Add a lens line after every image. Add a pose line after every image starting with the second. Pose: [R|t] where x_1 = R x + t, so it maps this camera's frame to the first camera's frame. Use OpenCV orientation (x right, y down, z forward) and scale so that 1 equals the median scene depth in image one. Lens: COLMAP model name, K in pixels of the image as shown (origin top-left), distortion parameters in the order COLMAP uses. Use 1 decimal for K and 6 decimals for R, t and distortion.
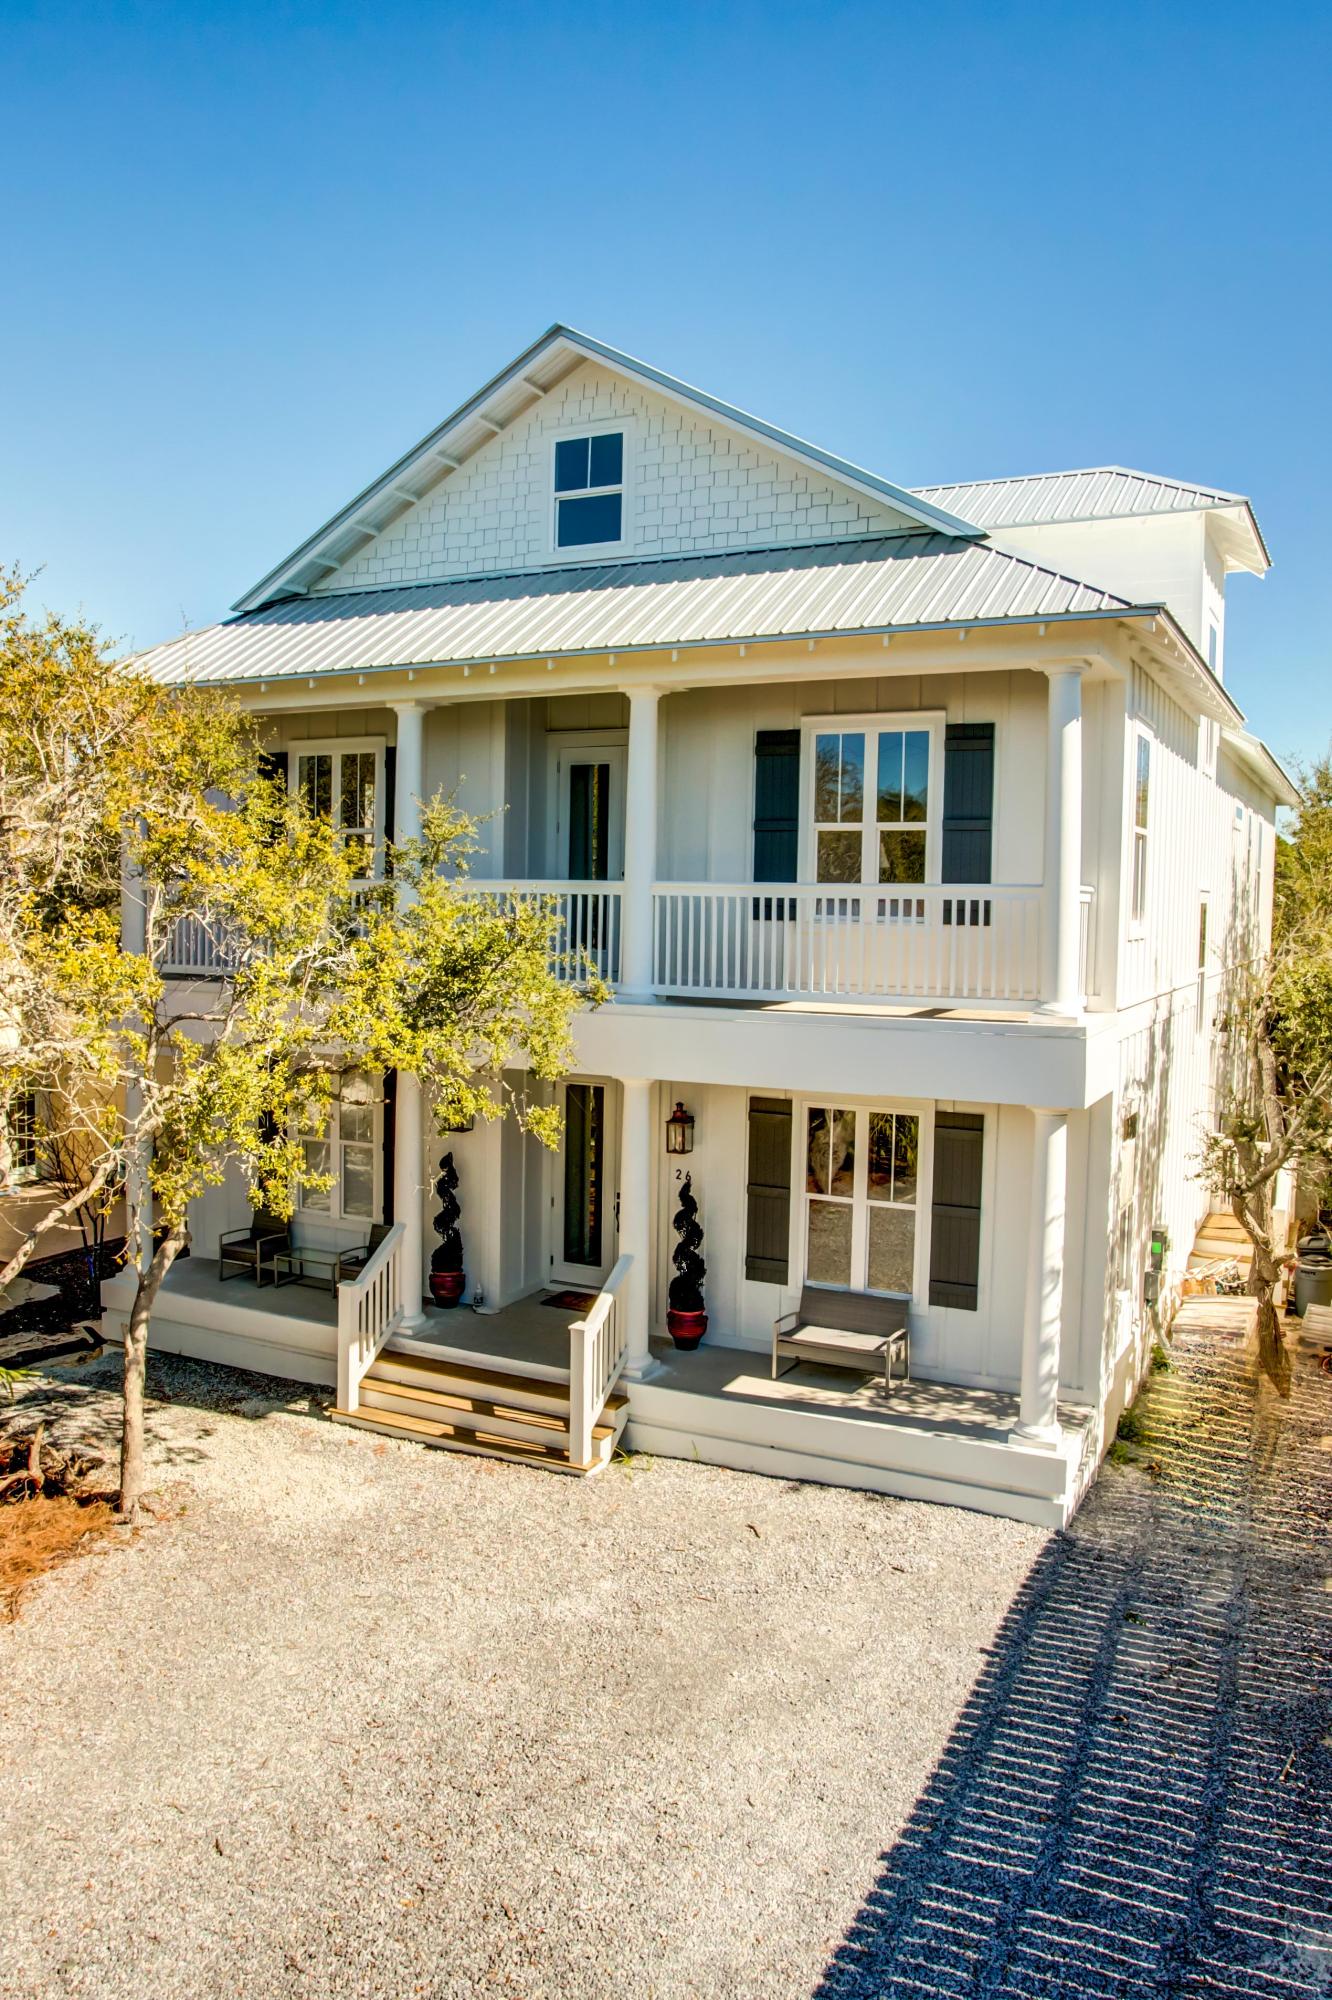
lens RADIAL K [[1410.3, 0, 664.4], [0, 1410.3, 864.3], [0, 0, 1]] dist [-0.030342, 0.002964]
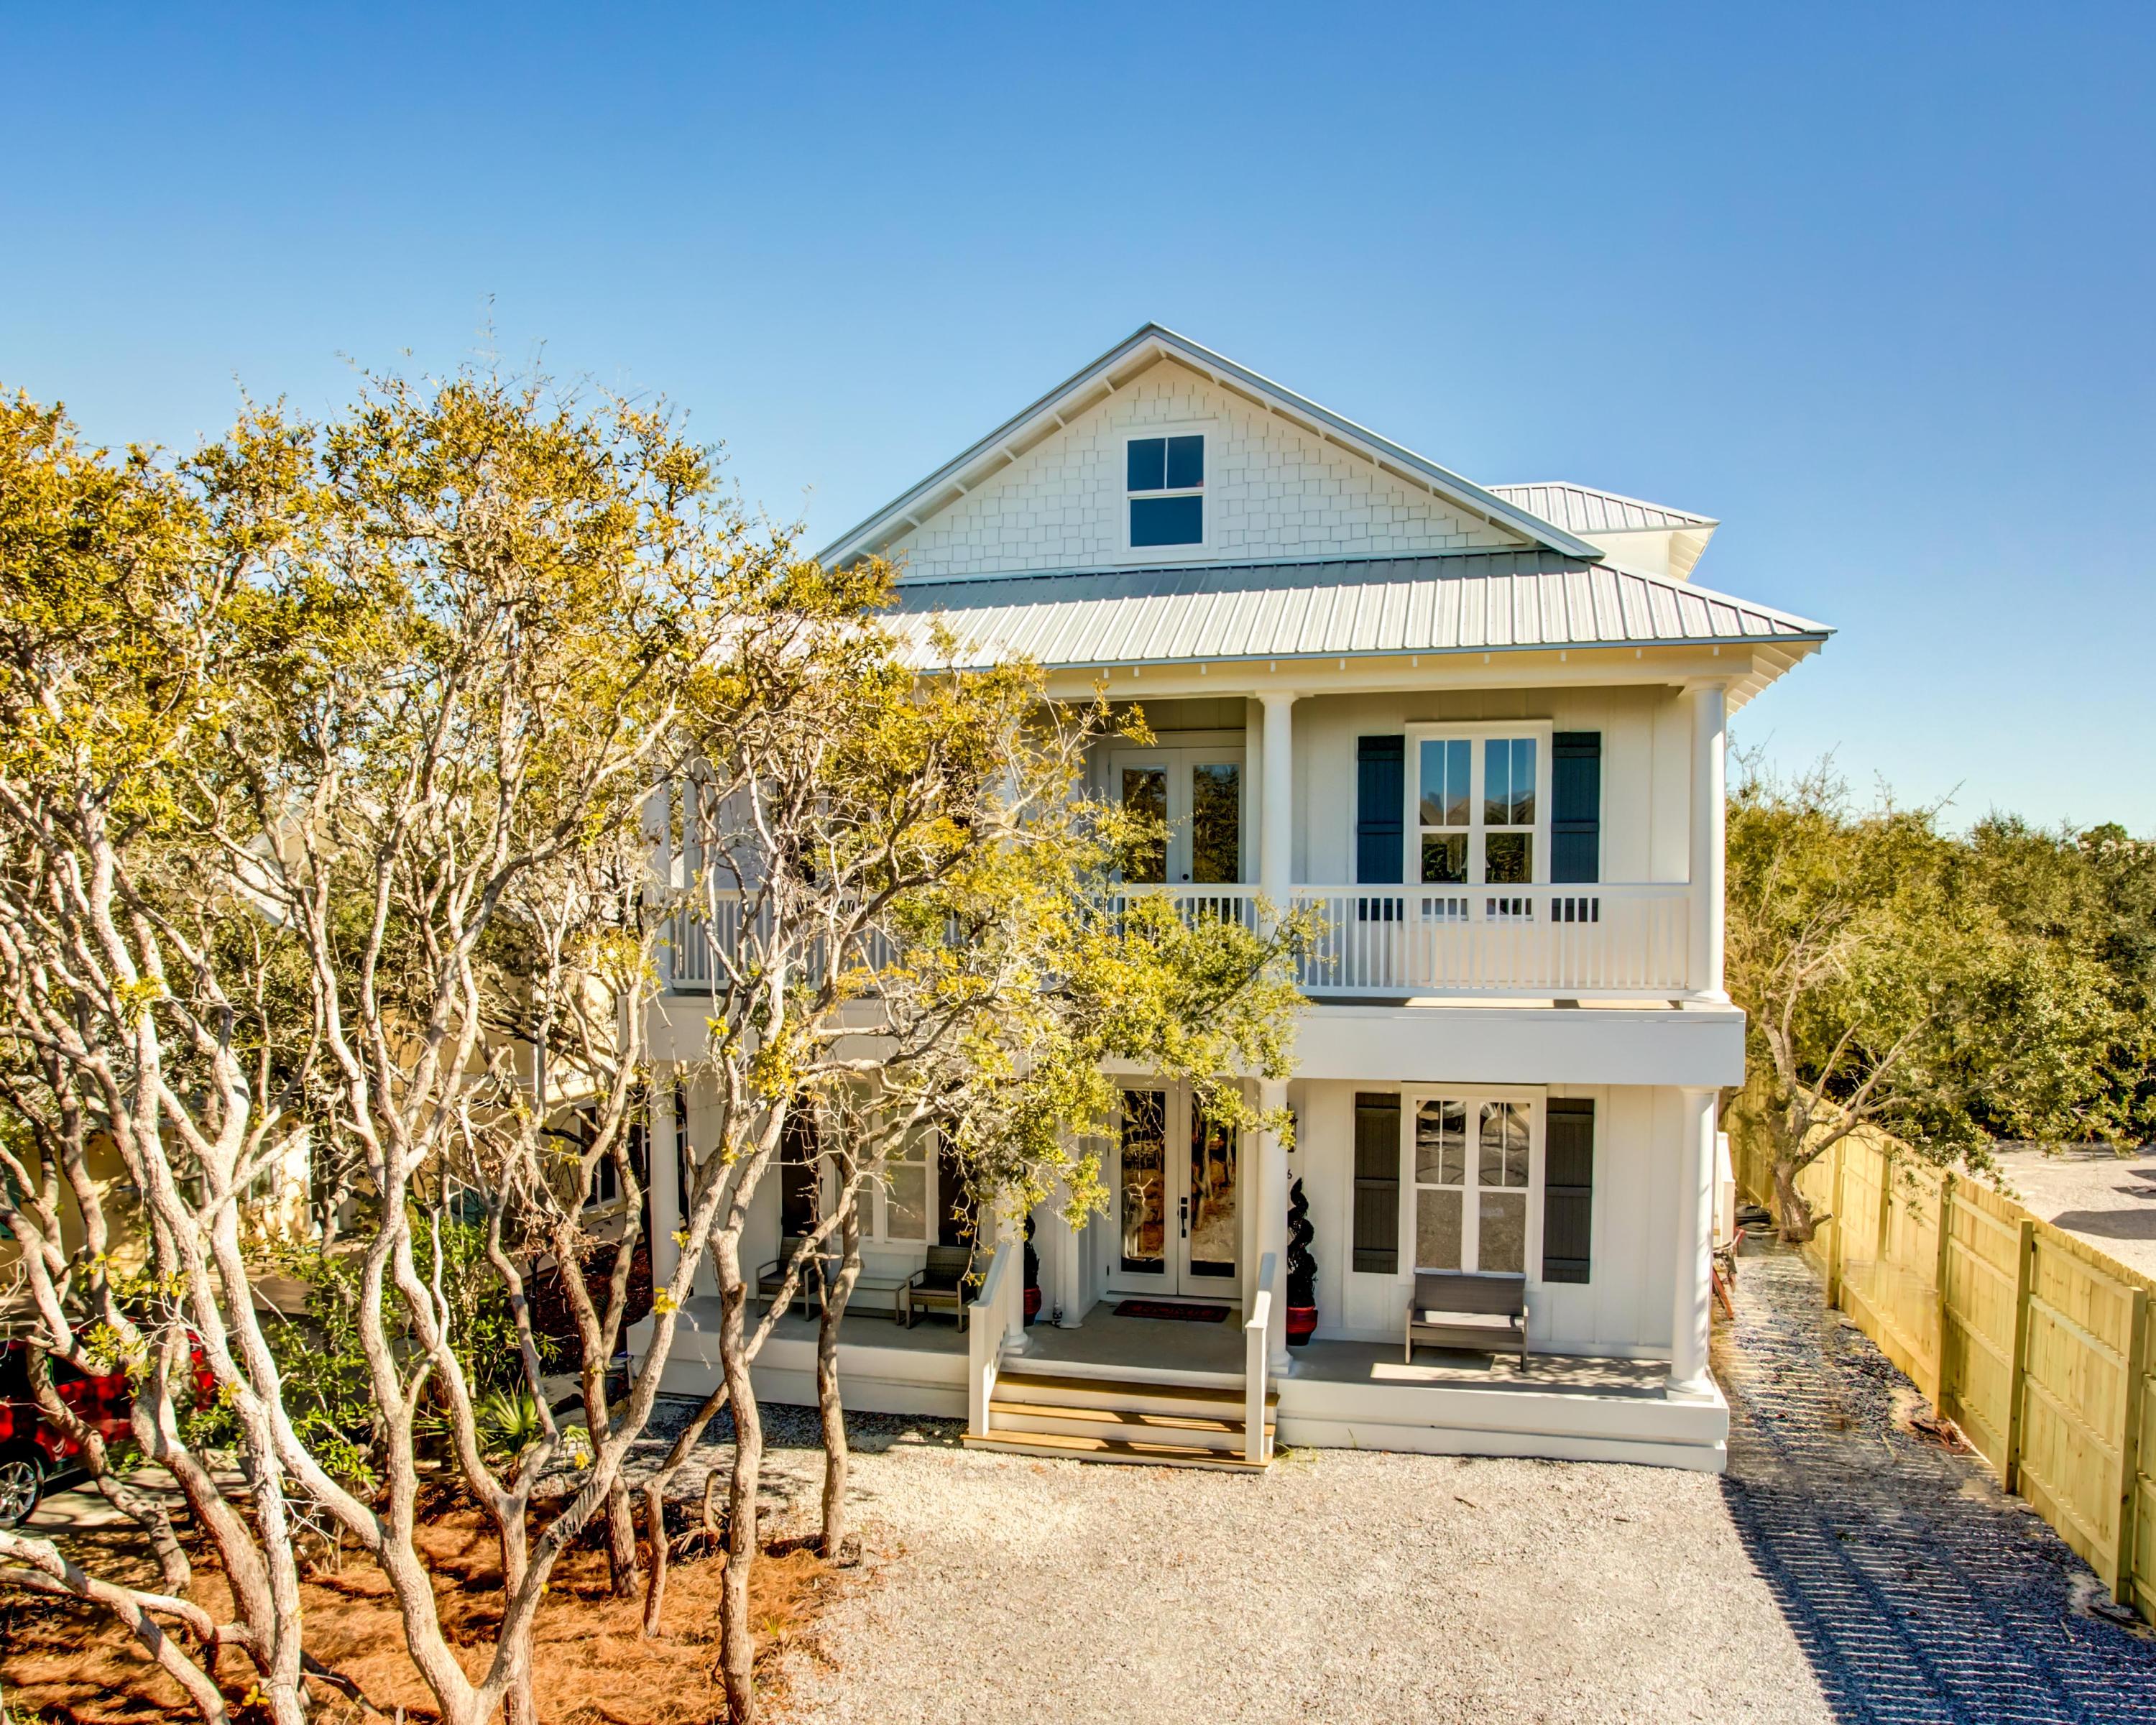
lens RADIAL K [[1512.4, 0, 1078.0], [0, 1512.4, 862.5], [0, 0, 1]] dist [-0.027599, 0.001308]
pose [[0.976470, -0.009769, 0.215430, -0.385382], [0.009751, 0.999952, 0.001147, -0.006230], [-0.215431, 0.000981, 0.976519, -0.030273]]
